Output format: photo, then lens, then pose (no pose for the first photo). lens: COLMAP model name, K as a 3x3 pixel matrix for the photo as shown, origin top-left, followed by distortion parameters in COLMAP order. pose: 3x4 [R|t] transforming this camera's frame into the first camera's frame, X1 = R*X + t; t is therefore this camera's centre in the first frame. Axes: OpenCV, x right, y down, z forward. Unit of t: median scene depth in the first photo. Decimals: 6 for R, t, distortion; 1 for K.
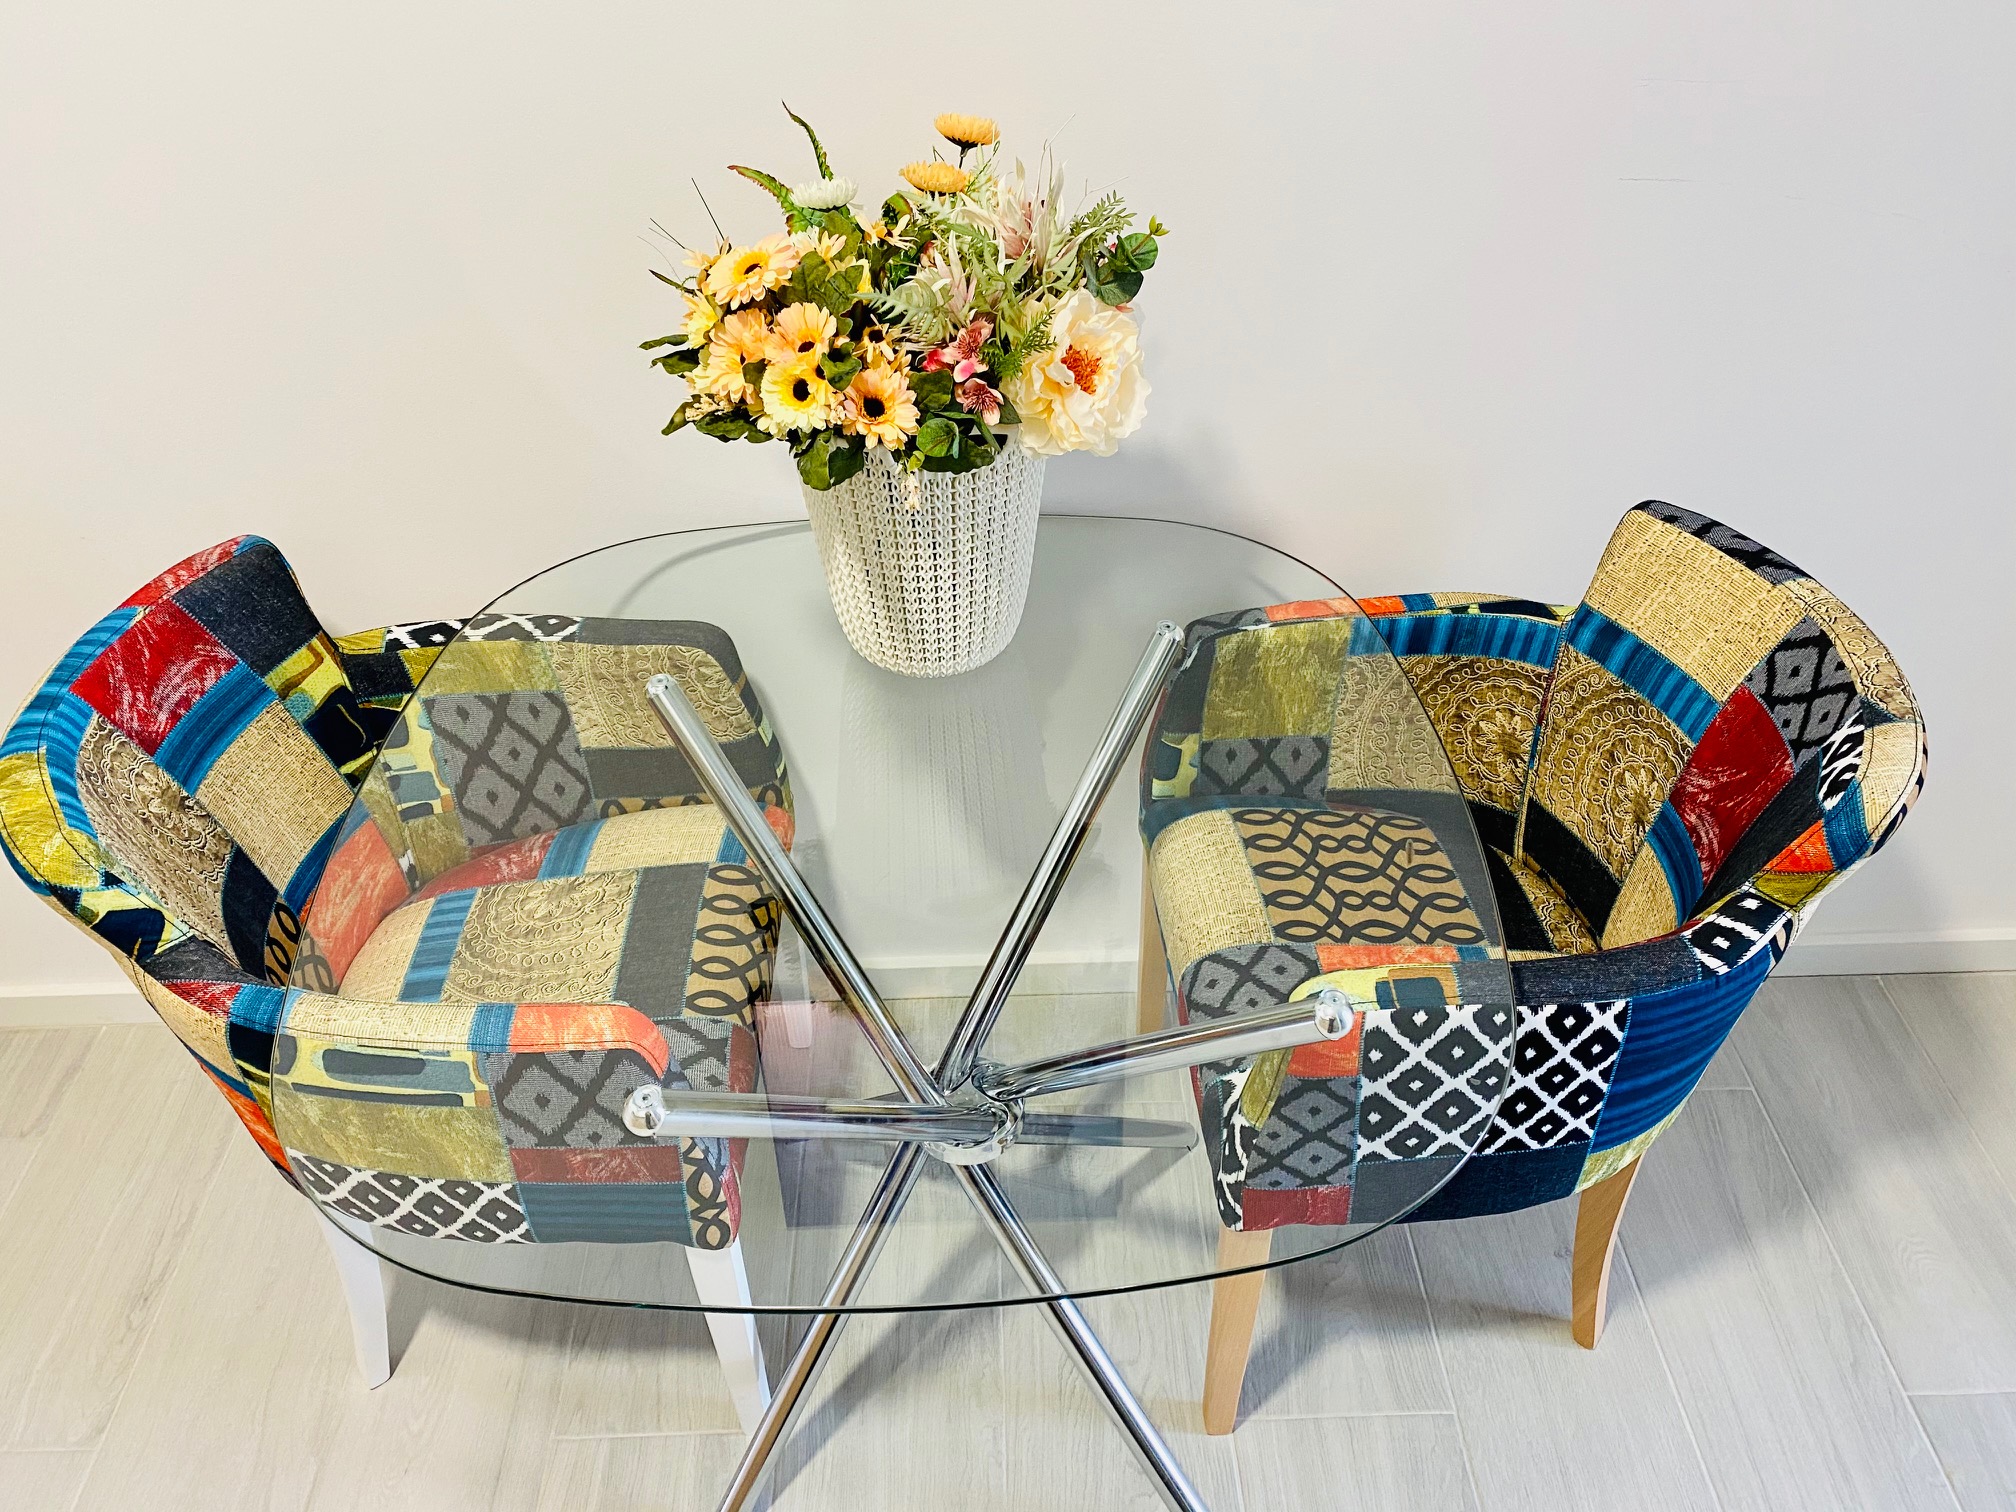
lens RADIAL K [[1557.9, 0, 1008.0], [0, 1557.9, 756.0], [0, 0, 1]] dist [0.089657, -0.187620]
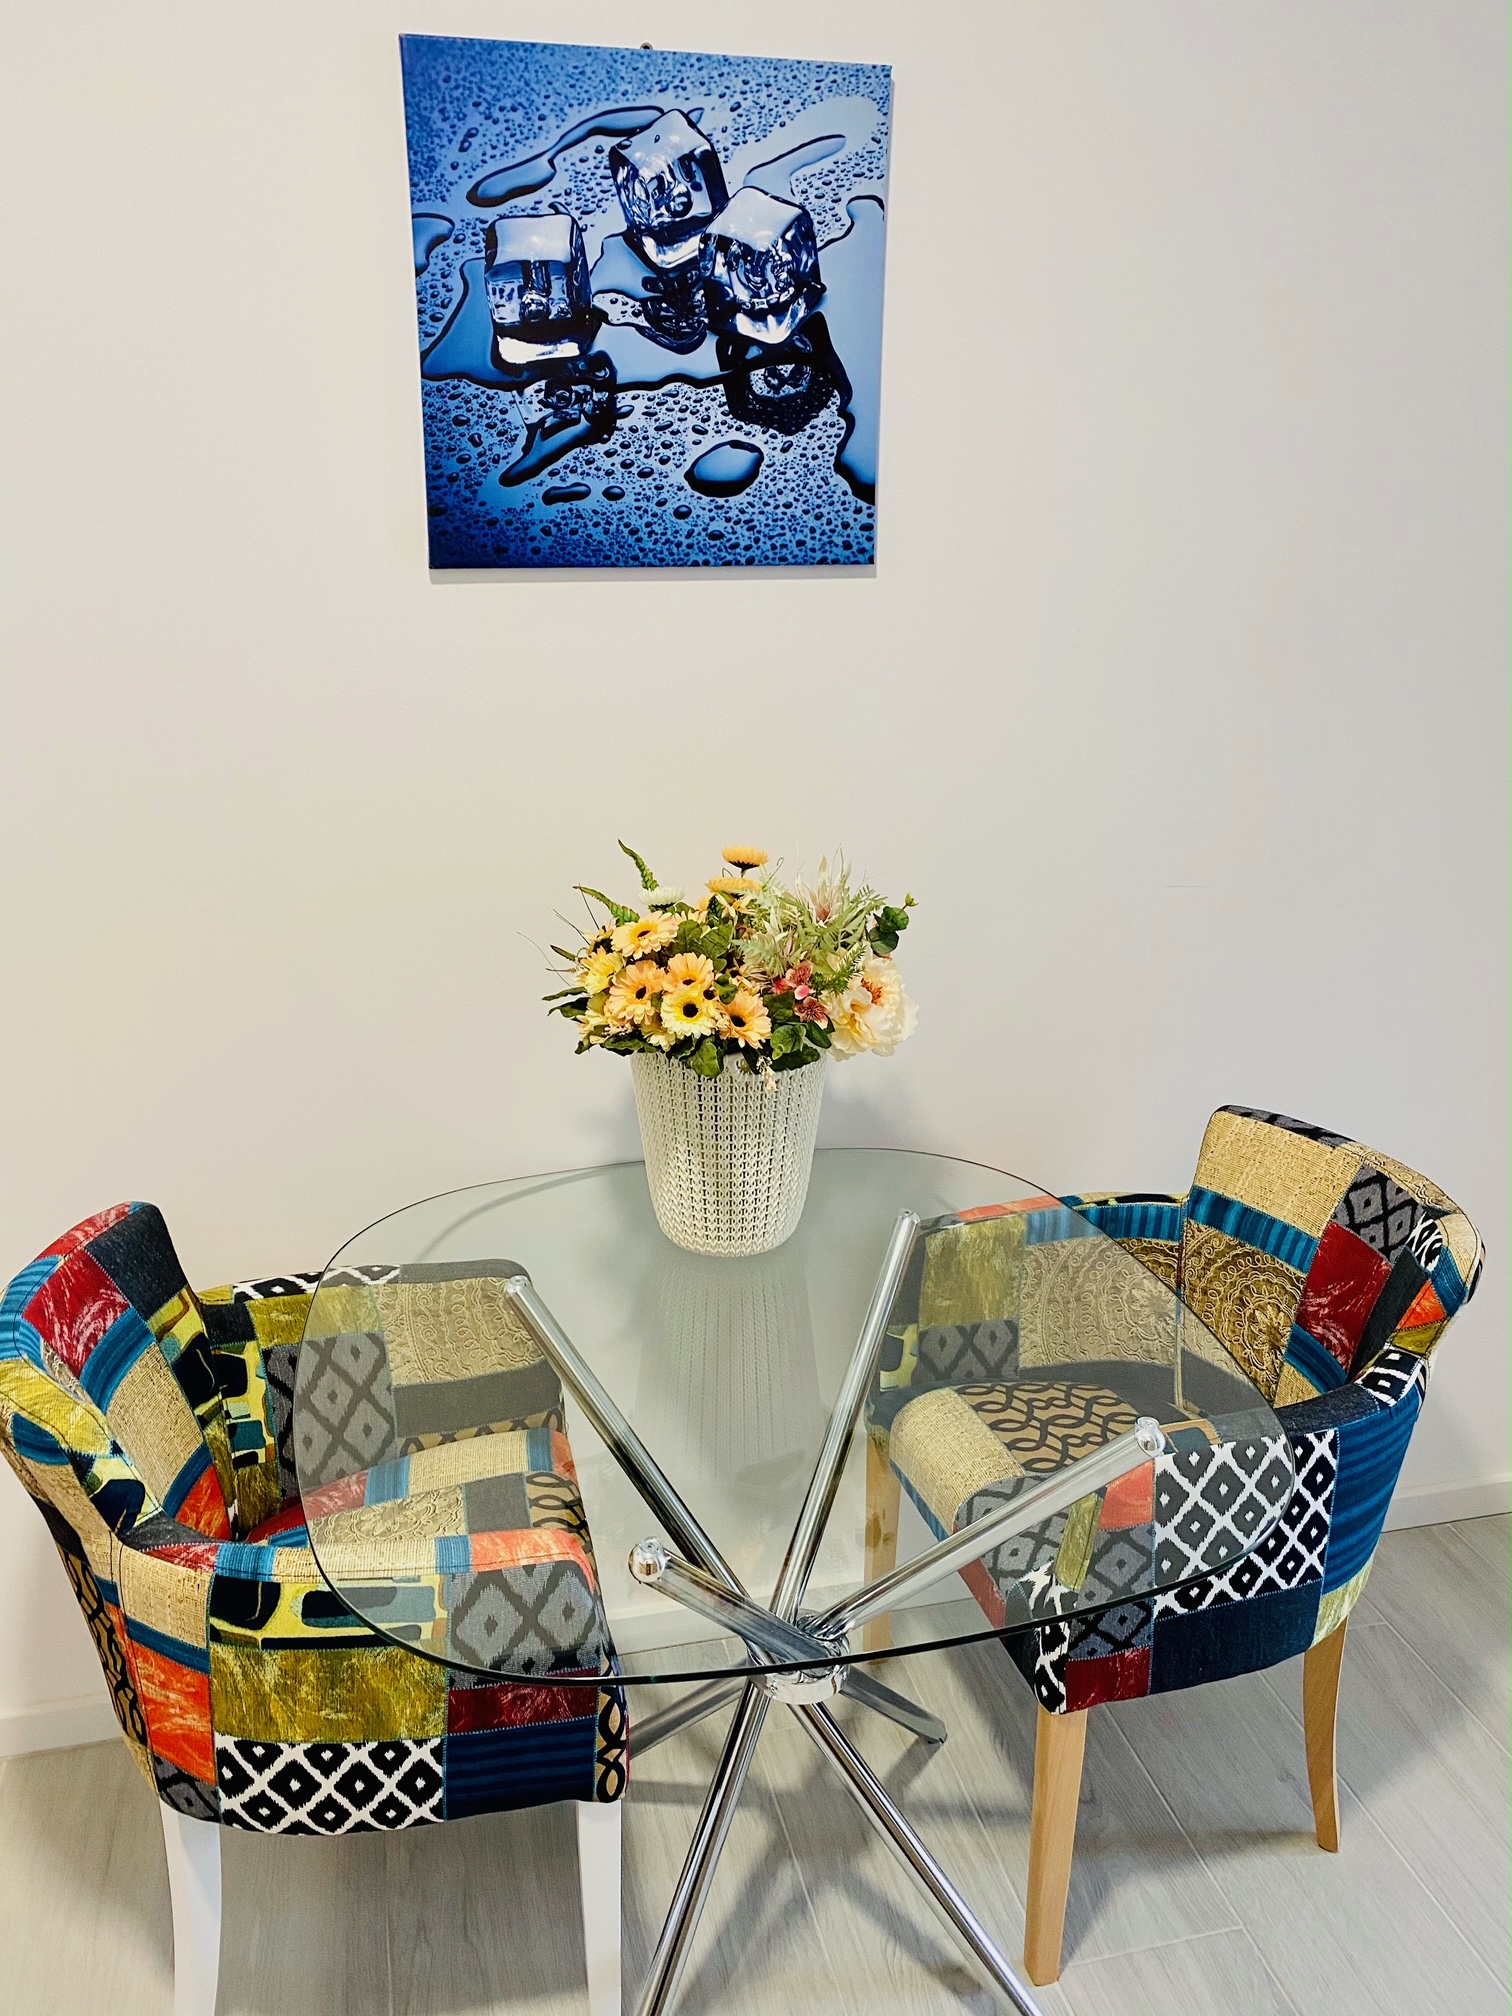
lens RADIAL K [[1675.8, 0, 677.8], [0, 1675.8, 1008.2], [0, 0, 1]] dist [0.120006, -0.251961]
pose [[0.976439, -0.038445, 0.212341, -0.372902], [0.117141, 0.920835, -0.371943, 0.256771], [-0.181232, 0.388053, 0.903642, -0.275453]]
